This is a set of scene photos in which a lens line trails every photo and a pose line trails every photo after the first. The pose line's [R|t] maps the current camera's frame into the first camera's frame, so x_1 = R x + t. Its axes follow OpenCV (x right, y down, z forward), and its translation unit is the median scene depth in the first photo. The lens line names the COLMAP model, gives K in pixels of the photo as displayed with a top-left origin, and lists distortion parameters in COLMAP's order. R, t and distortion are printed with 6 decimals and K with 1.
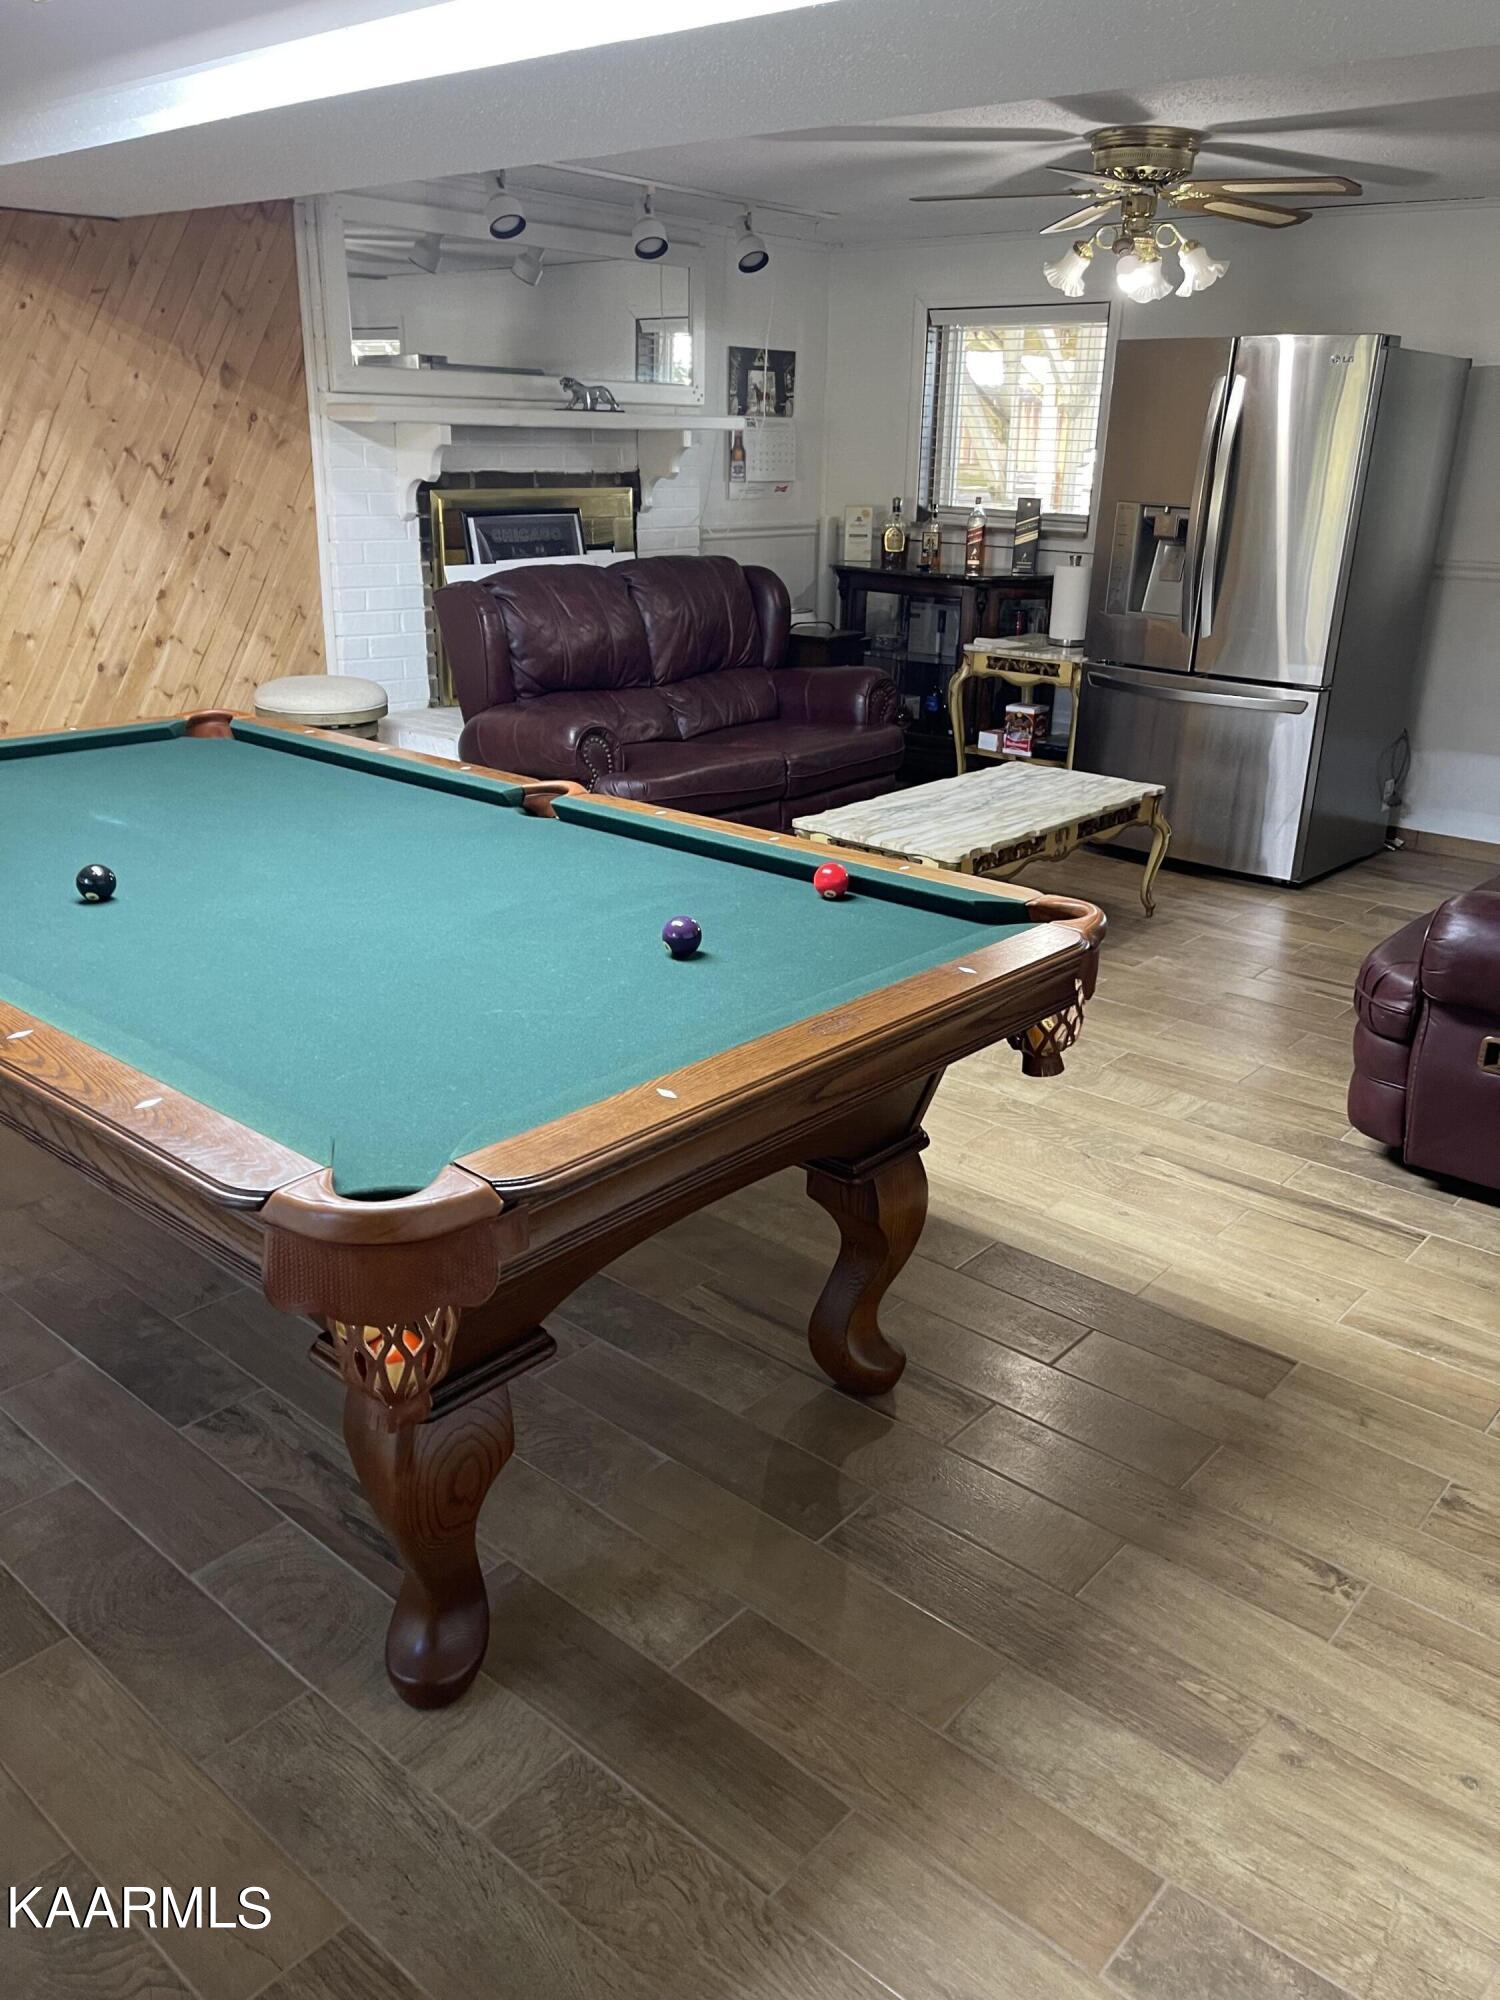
lens RADIAL K [[1505.8, 0, 749.6], [0, 1505.8, 1058.0], [0, 0, 1]] dist [0.001476, -0.050453]
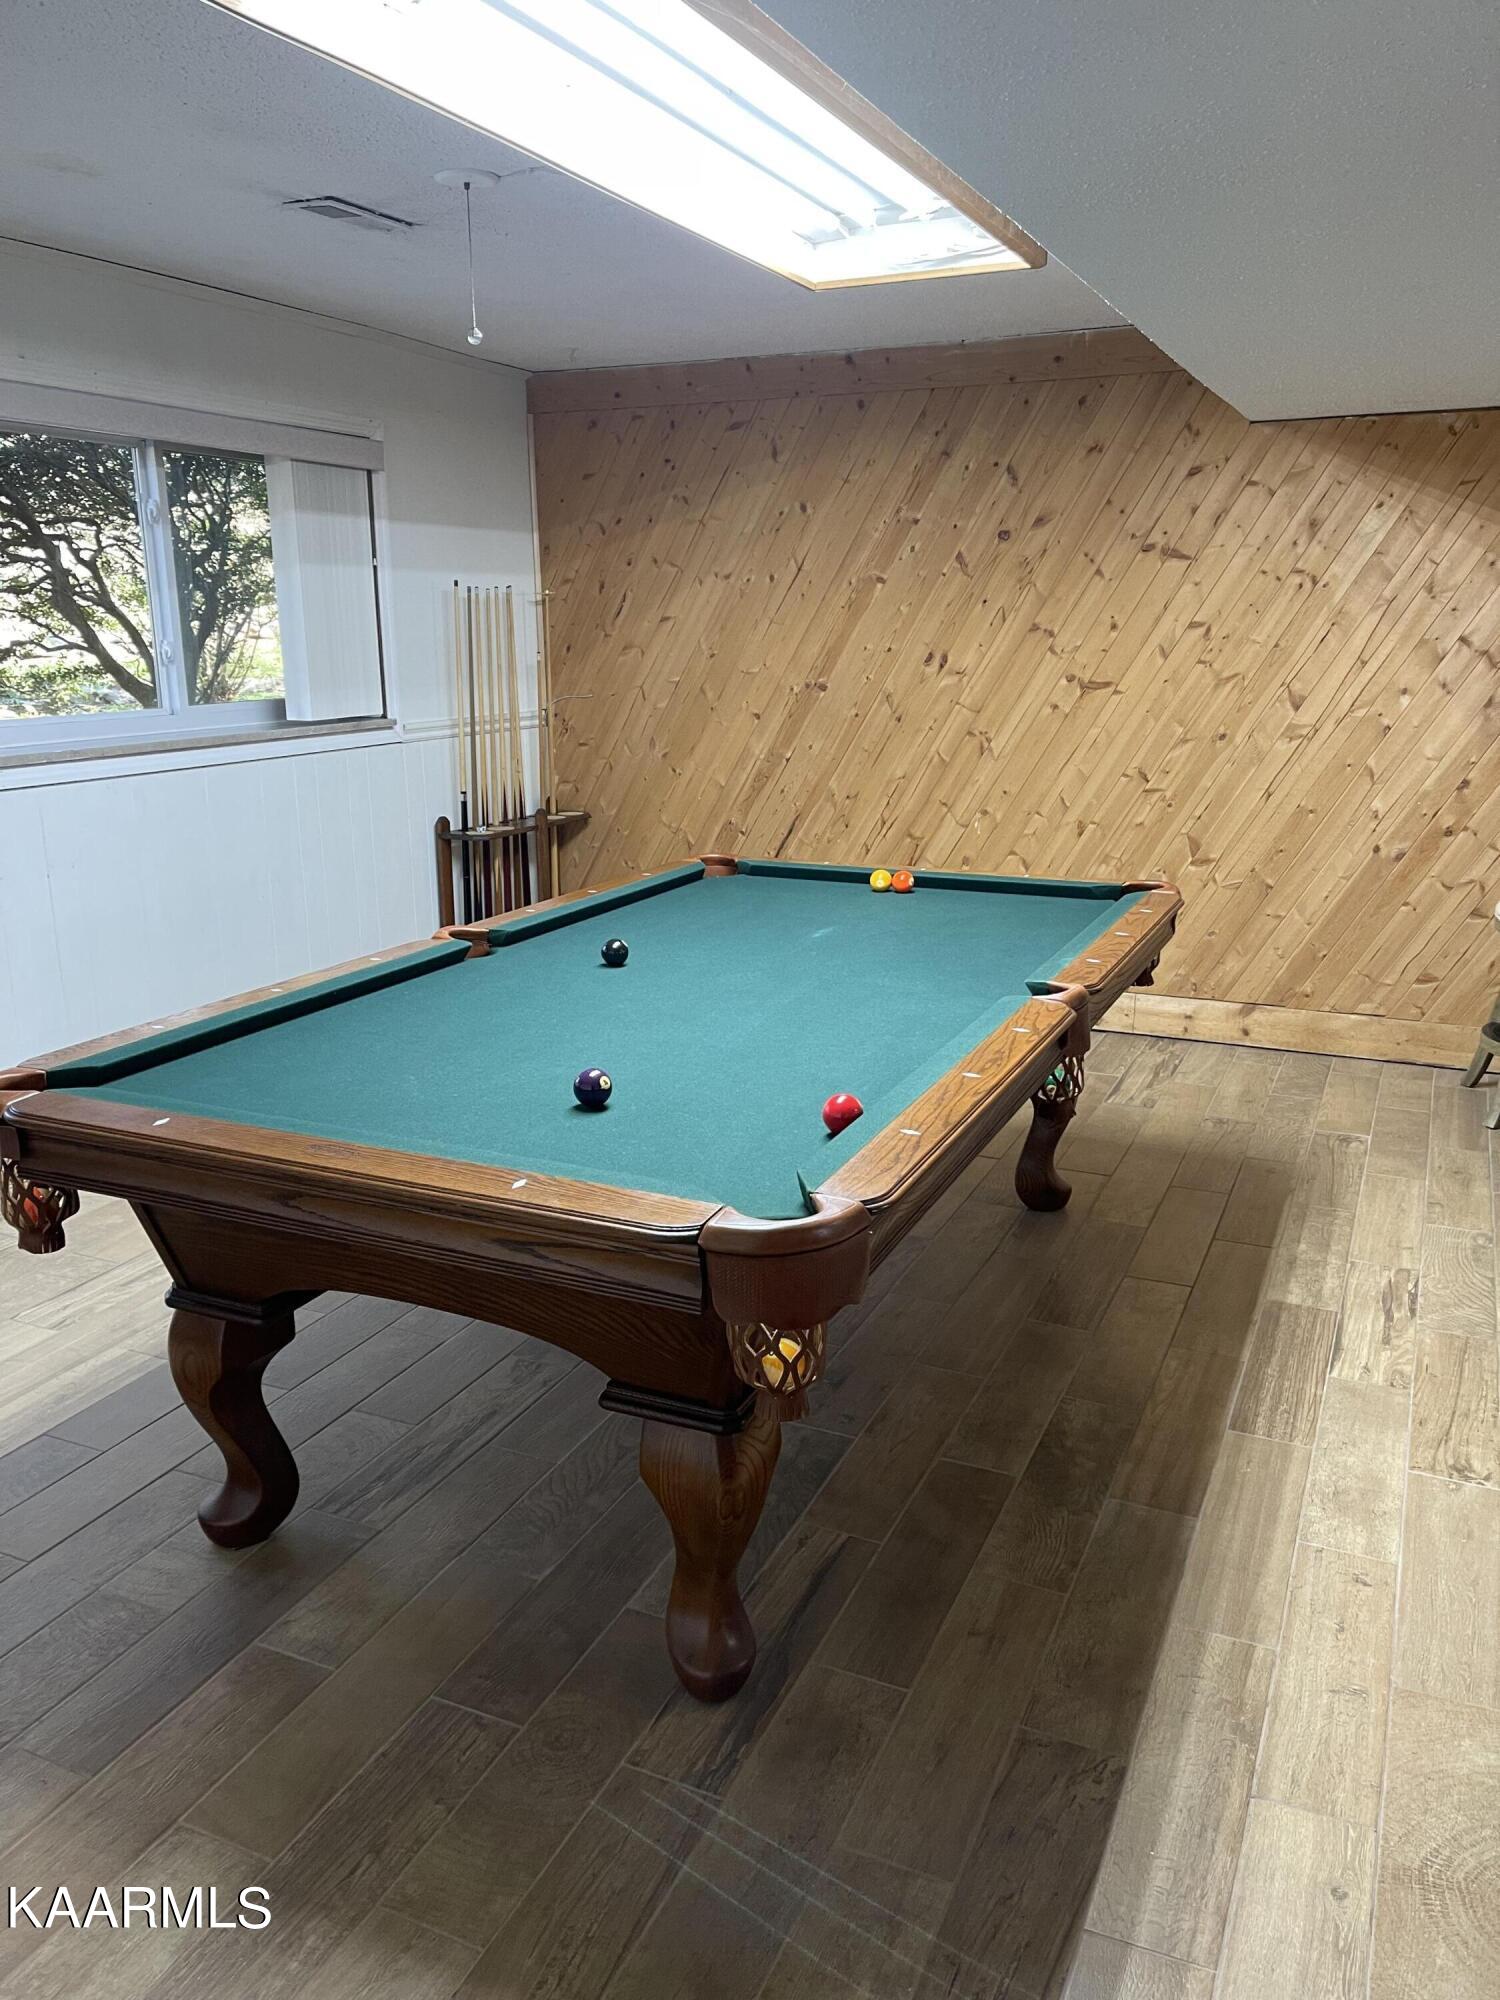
lens RADIAL K [[1518.2, 0, 750.0], [0, 1518.2, 1000.0], [0, 0, 1]] dist [0.004597, 0.003742]
pose [[0.280958, 0.207621, -0.936993, 0.456766], [-0.350233, 0.931167, 0.101312, -0.134447], [0.893532, 0.299702, 0.334334, 0.350456]]
